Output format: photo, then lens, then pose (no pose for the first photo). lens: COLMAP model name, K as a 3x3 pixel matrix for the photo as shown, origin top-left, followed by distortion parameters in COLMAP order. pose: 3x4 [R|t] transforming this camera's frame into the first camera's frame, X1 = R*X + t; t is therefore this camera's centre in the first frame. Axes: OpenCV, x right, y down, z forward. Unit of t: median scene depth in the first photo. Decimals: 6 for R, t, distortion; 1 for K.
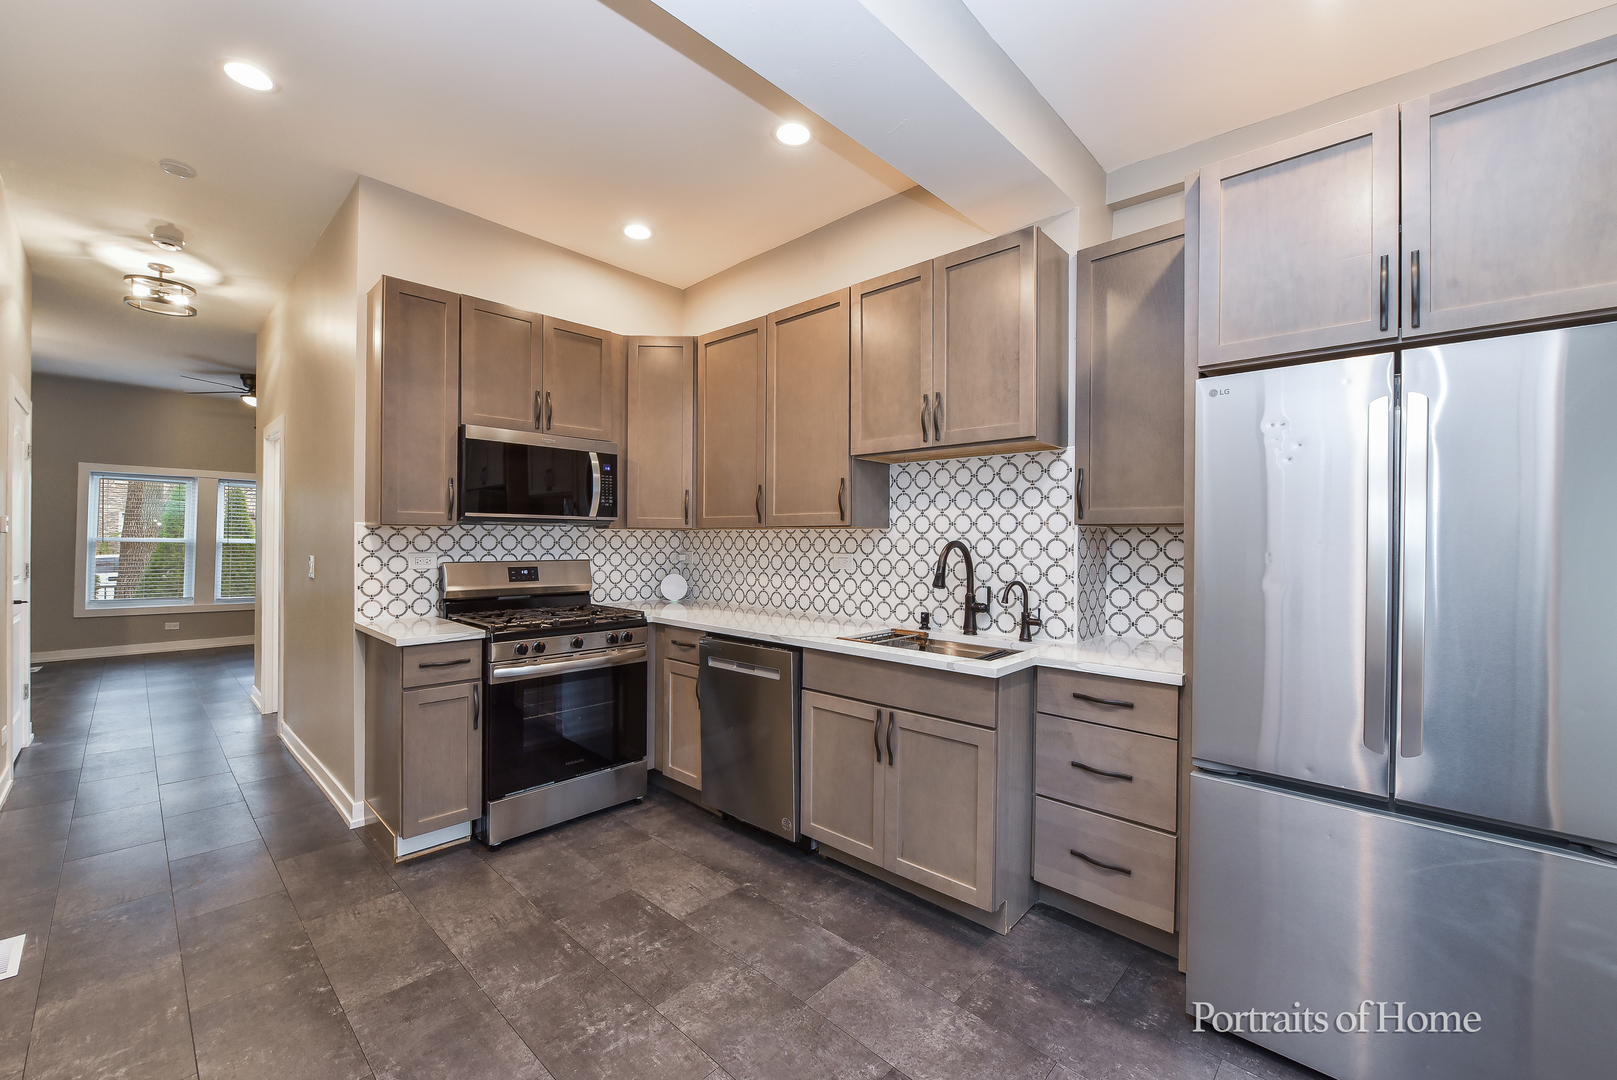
lens RADIAL K [[650.4, 0, 814.0], [0, 650.4, 537.7], [0, 0, 1]] dist [-0.007645, -0.001009]
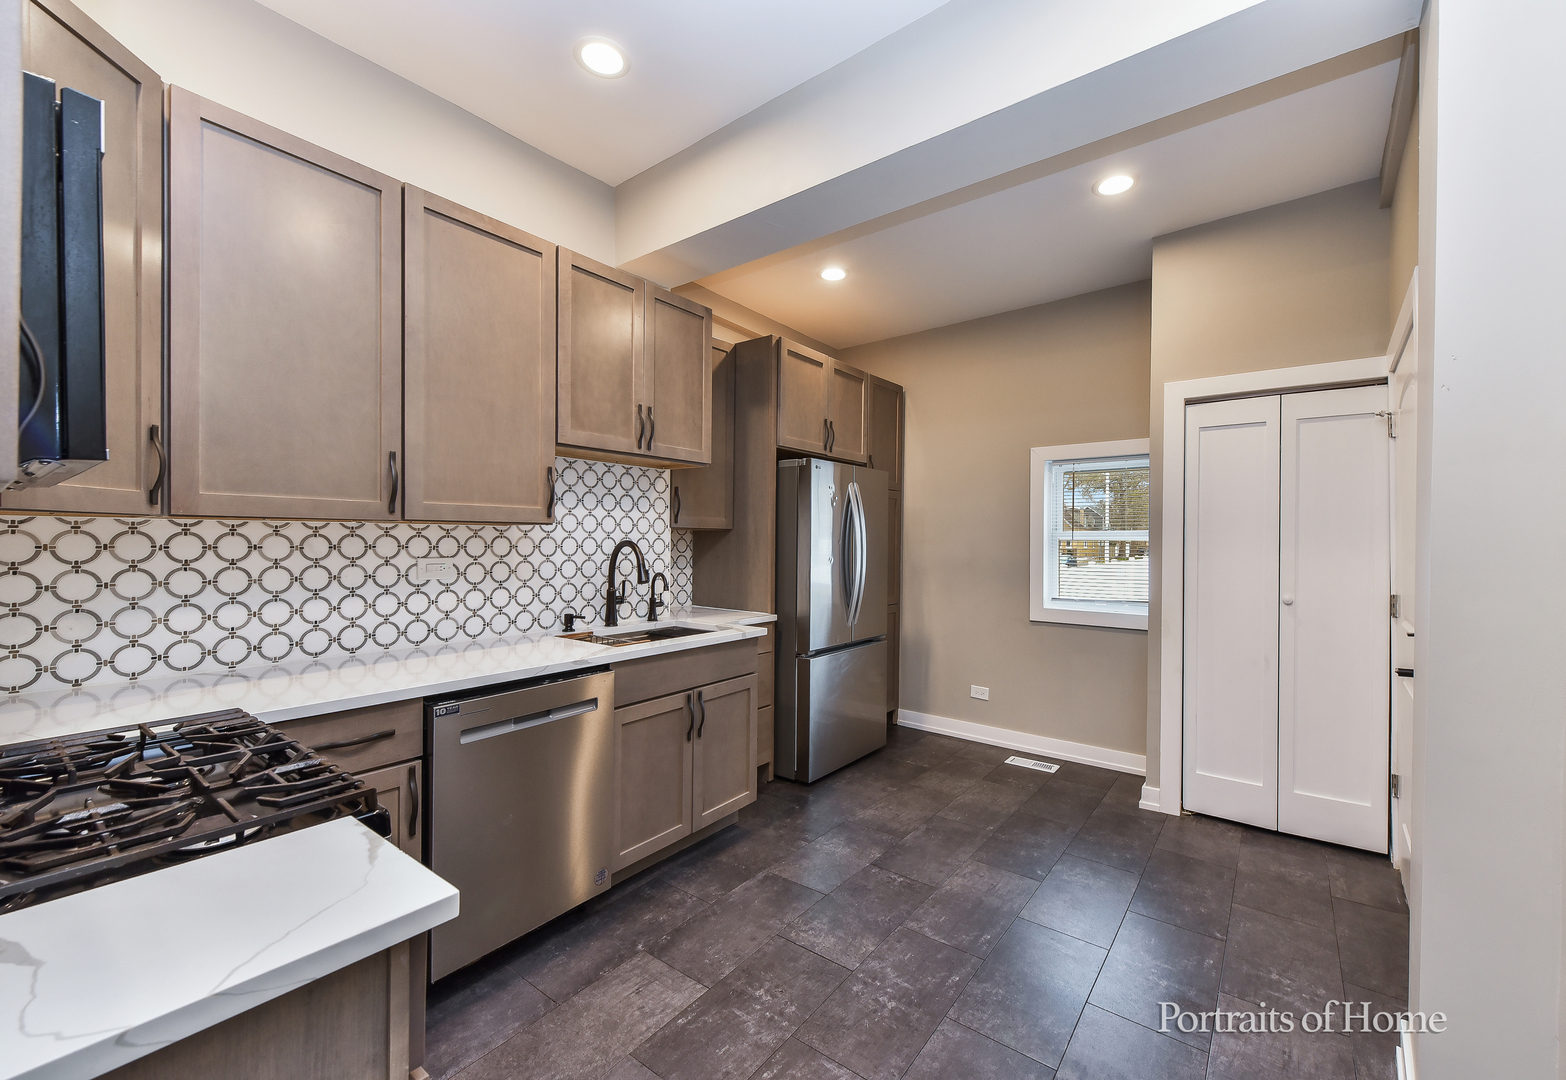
lens RADIAL K [[650.4, 0, 799.7], [0, 650.4, 540.9], [0, 0, 1]] dist [0.000917, -0.000169]
pose [[-0.111813, -0.010919, 0.993669, -0.834364], [-0.010869, 0.999893, 0.009764, -0.007515], [-0.993670, -0.009708, -0.111920, 0.769332]]
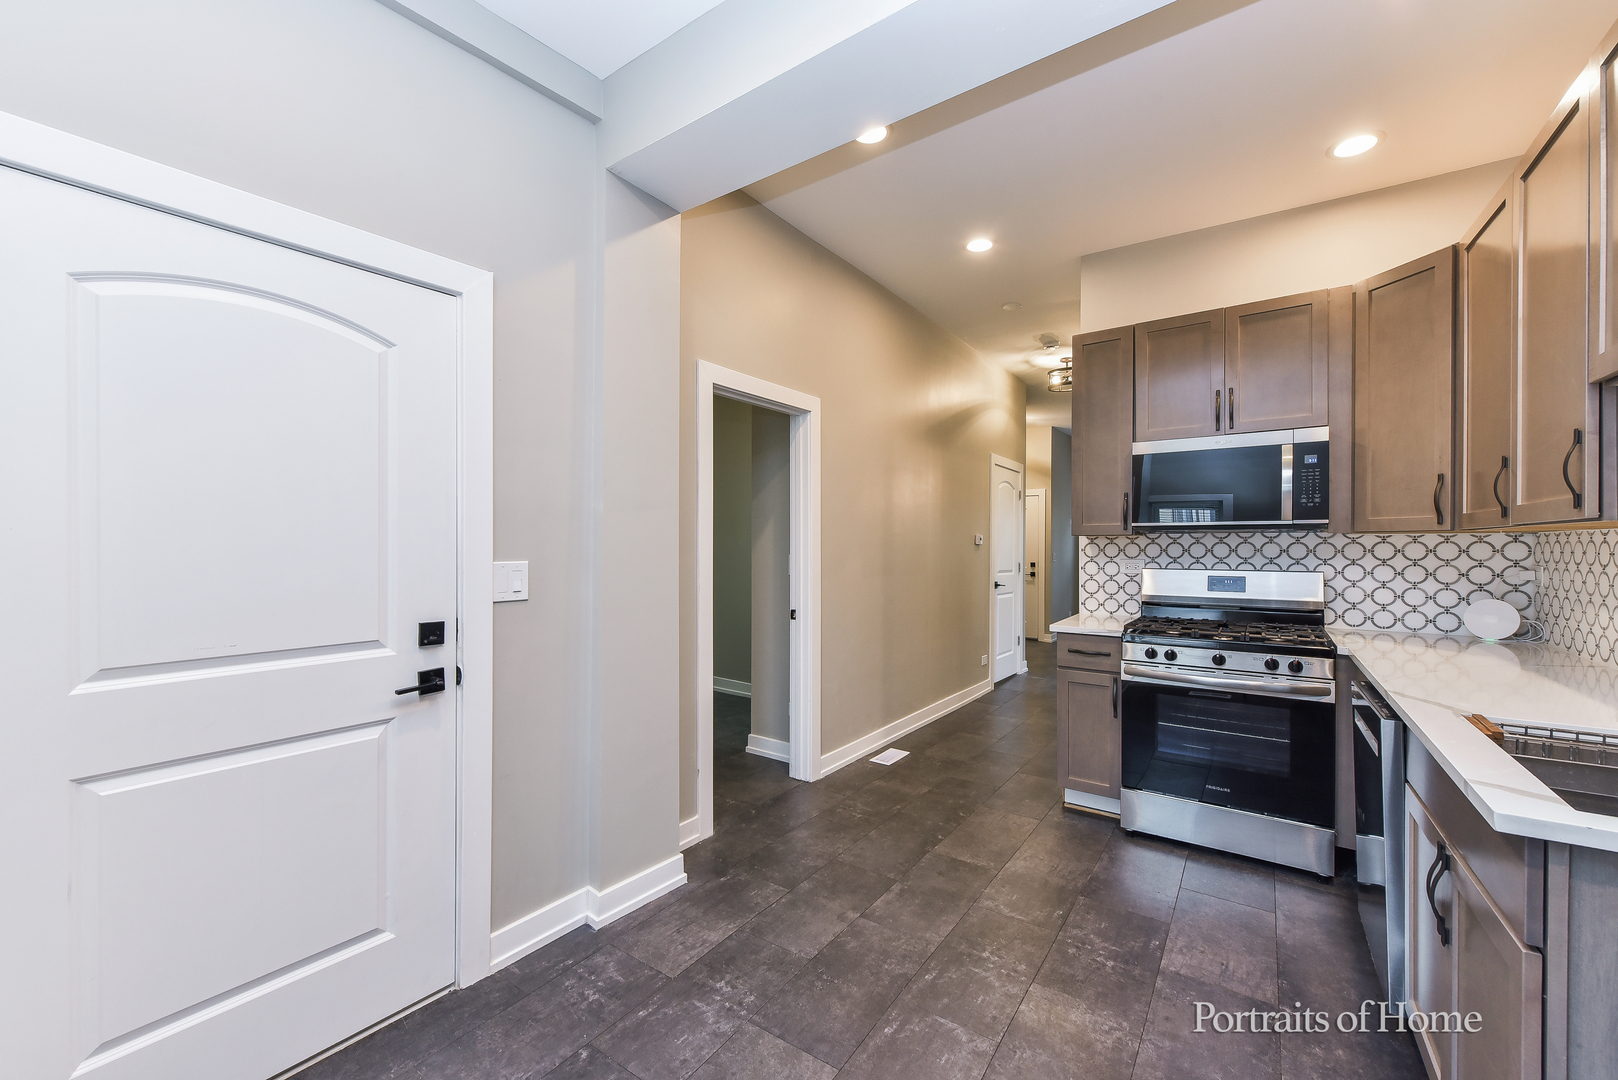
lens RADIAL K [[647.0, 0, 796.0], [0, 647.0, 546.6], [0, 0, 1]] dist [0.001561, 0.000108]
pose [[0.128388, -0.002996, -0.991720, 0.486099], [0.003031, 0.999992, -0.002628, 0.002515], [0.991719, -0.002669, 0.128396, 0.299218]]
